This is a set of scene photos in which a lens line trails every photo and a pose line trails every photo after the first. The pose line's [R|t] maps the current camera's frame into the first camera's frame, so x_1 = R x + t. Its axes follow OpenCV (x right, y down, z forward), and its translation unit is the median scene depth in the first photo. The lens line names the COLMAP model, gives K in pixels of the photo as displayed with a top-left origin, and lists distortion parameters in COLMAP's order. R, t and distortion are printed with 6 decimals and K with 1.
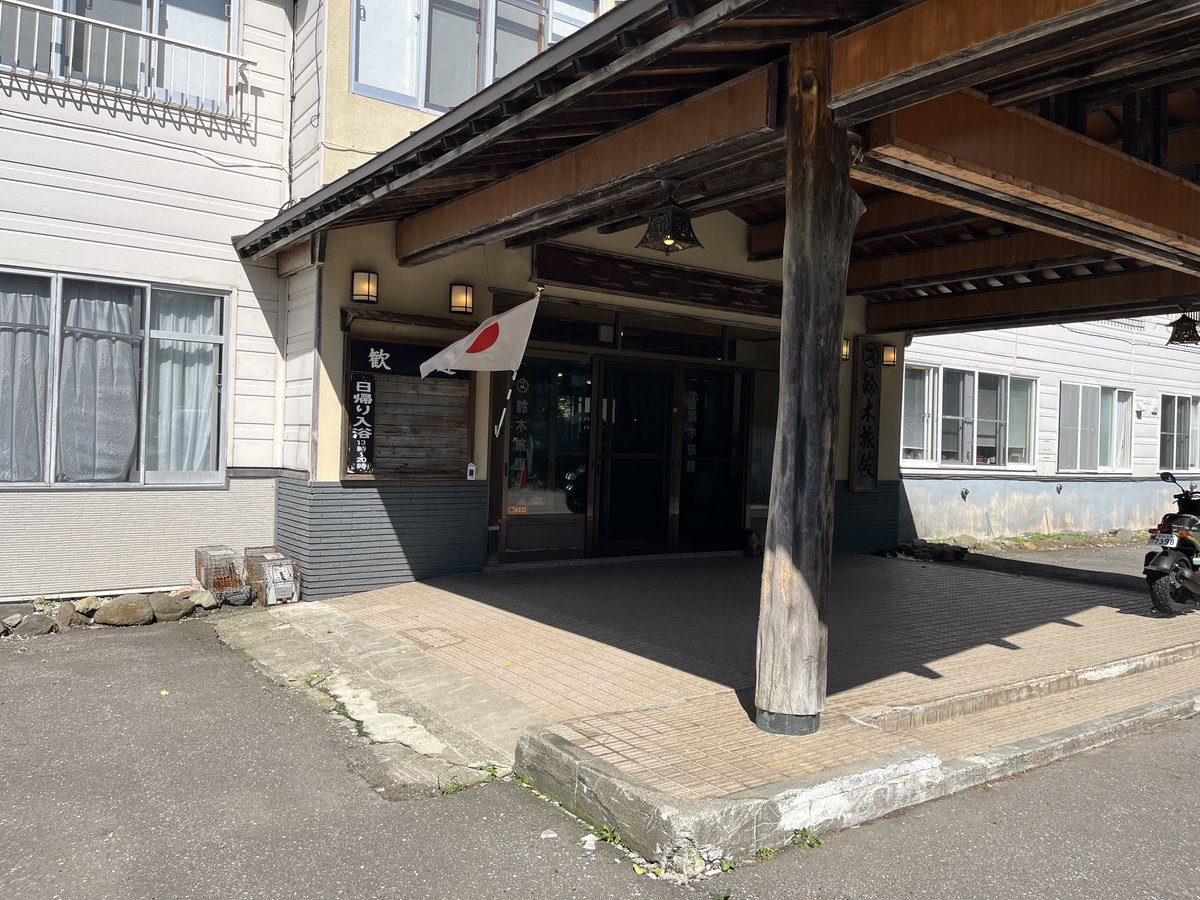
lens RADIAL K [[906.2, 0, 599.1], [0, 906.2, 442.3], [0, 0, 1]] dist [0.037942, -0.004370]
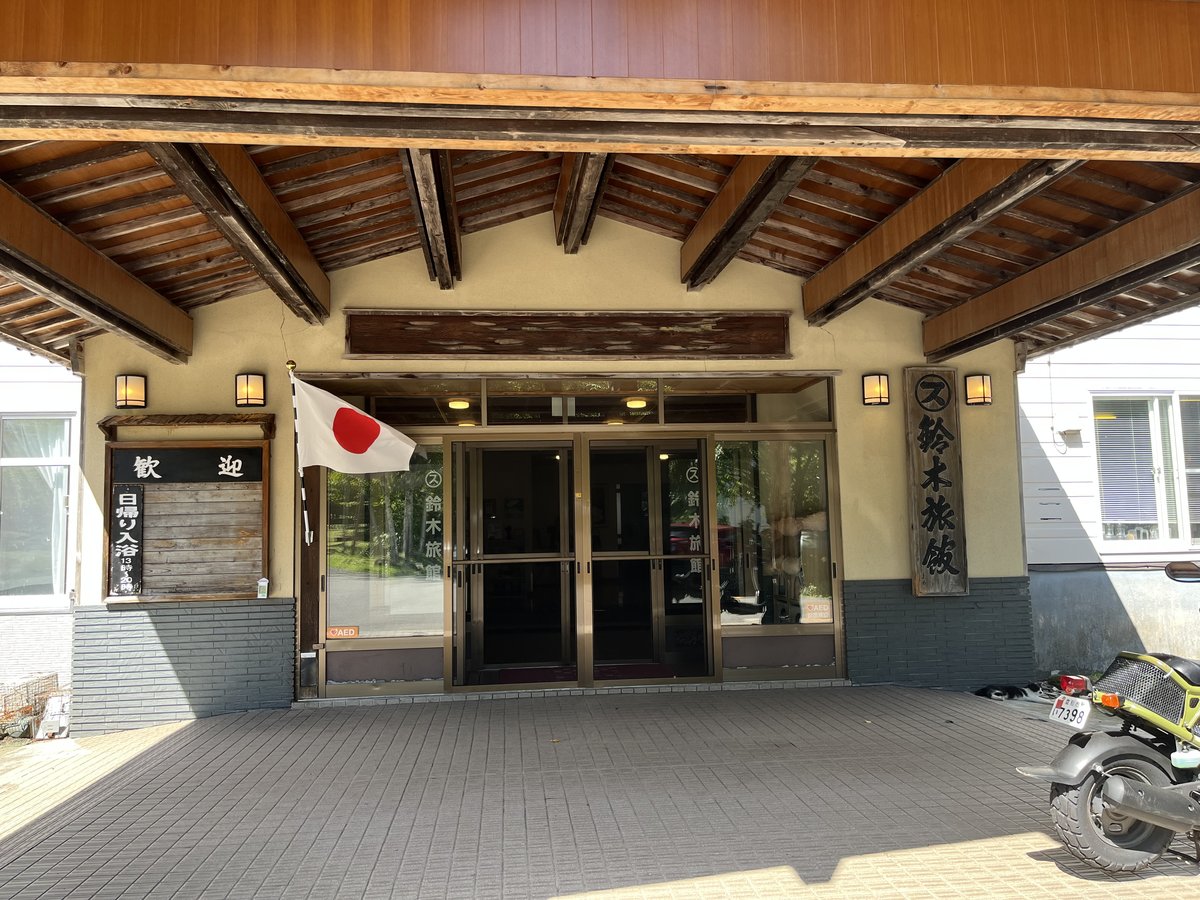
lens RADIAL K [[906.2, 0, 596.4], [0, 906.2, 446.3], [0, 0, 1]] dist [0.067691, -0.087426]
pose [[0.870640, -0.096008, -0.482460, 0.568864], [0.048633, 0.992764, -0.109795, 0.009663], [0.489510, 0.072128, 0.869009, 0.404124]]
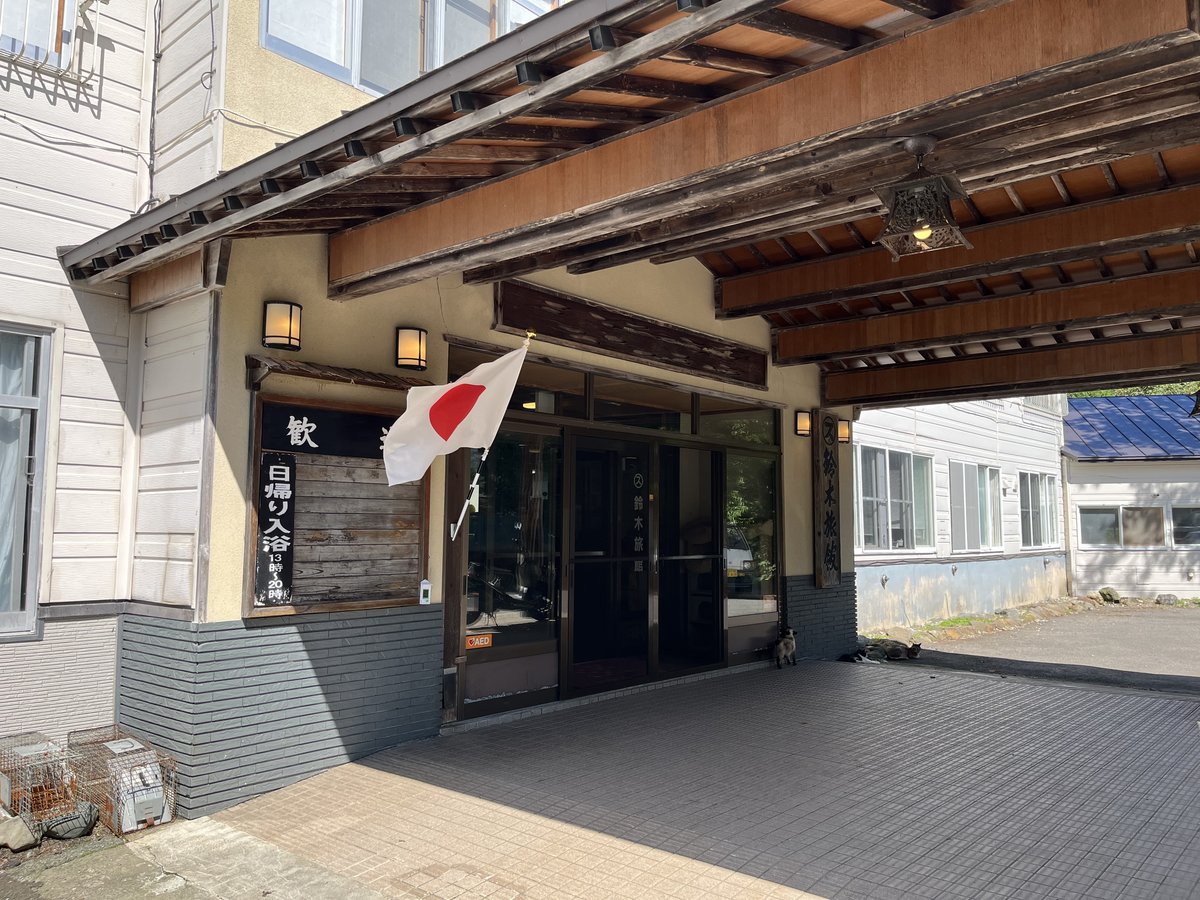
lens RADIAL K [[906.0, 0, 593.8], [0, 906.0, 446.6], [0, 0, 1]] dist [0.061041, -0.080100]
pose [[0.971915, -0.005722, 0.235262, -0.182604], [0.026015, 0.996190, -0.083244, -0.018055], [-0.233890, 0.087026, 0.968360, 0.284218]]
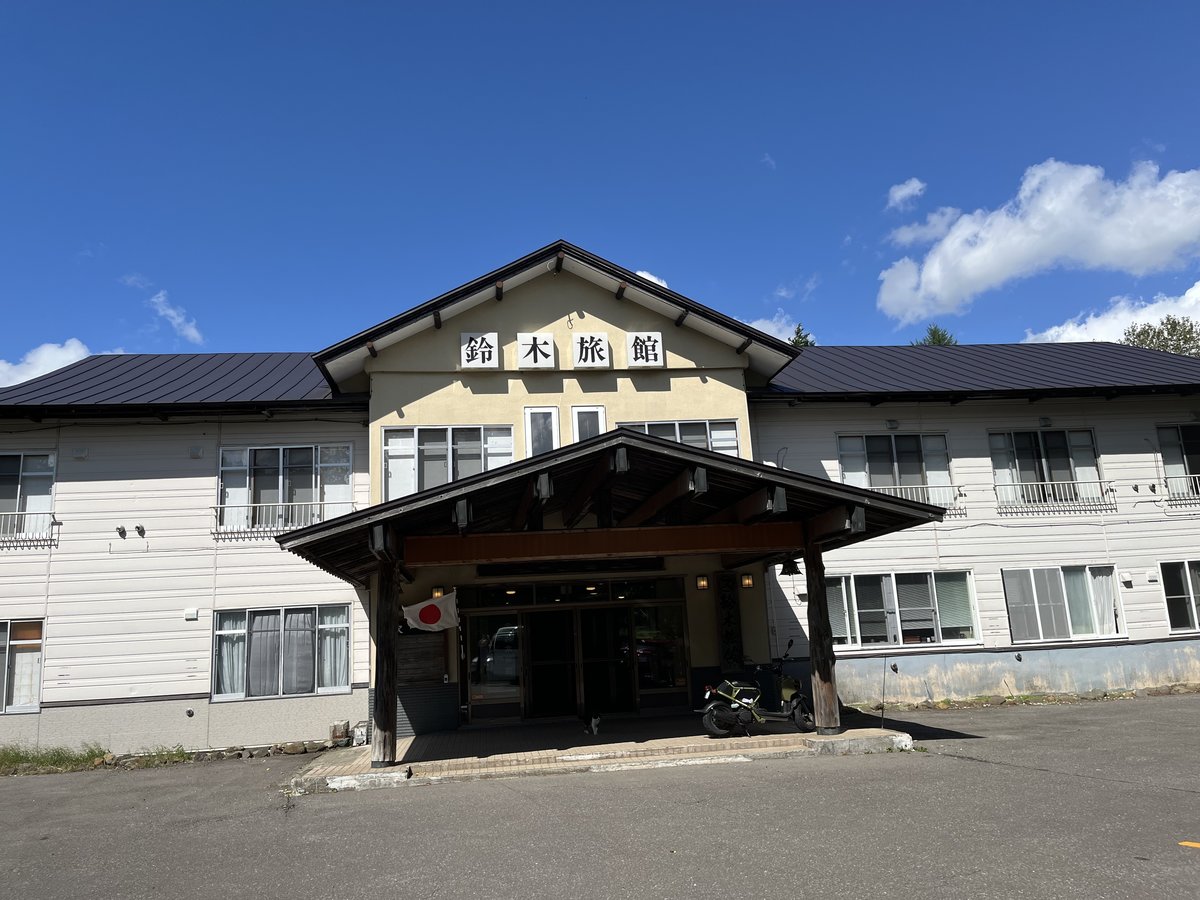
lens RADIAL K [[906.0, 0, 593.8], [0, 906.0, 446.6], [0, 0, 1]] dist [0.061041, -0.080100]
pose [[0.878077, -0.173914, -0.445797, 1.180408], [0.080203, 0.971927, -0.221192, 0.005107], [0.471750, 0.158469, 0.867375, -0.722036]]
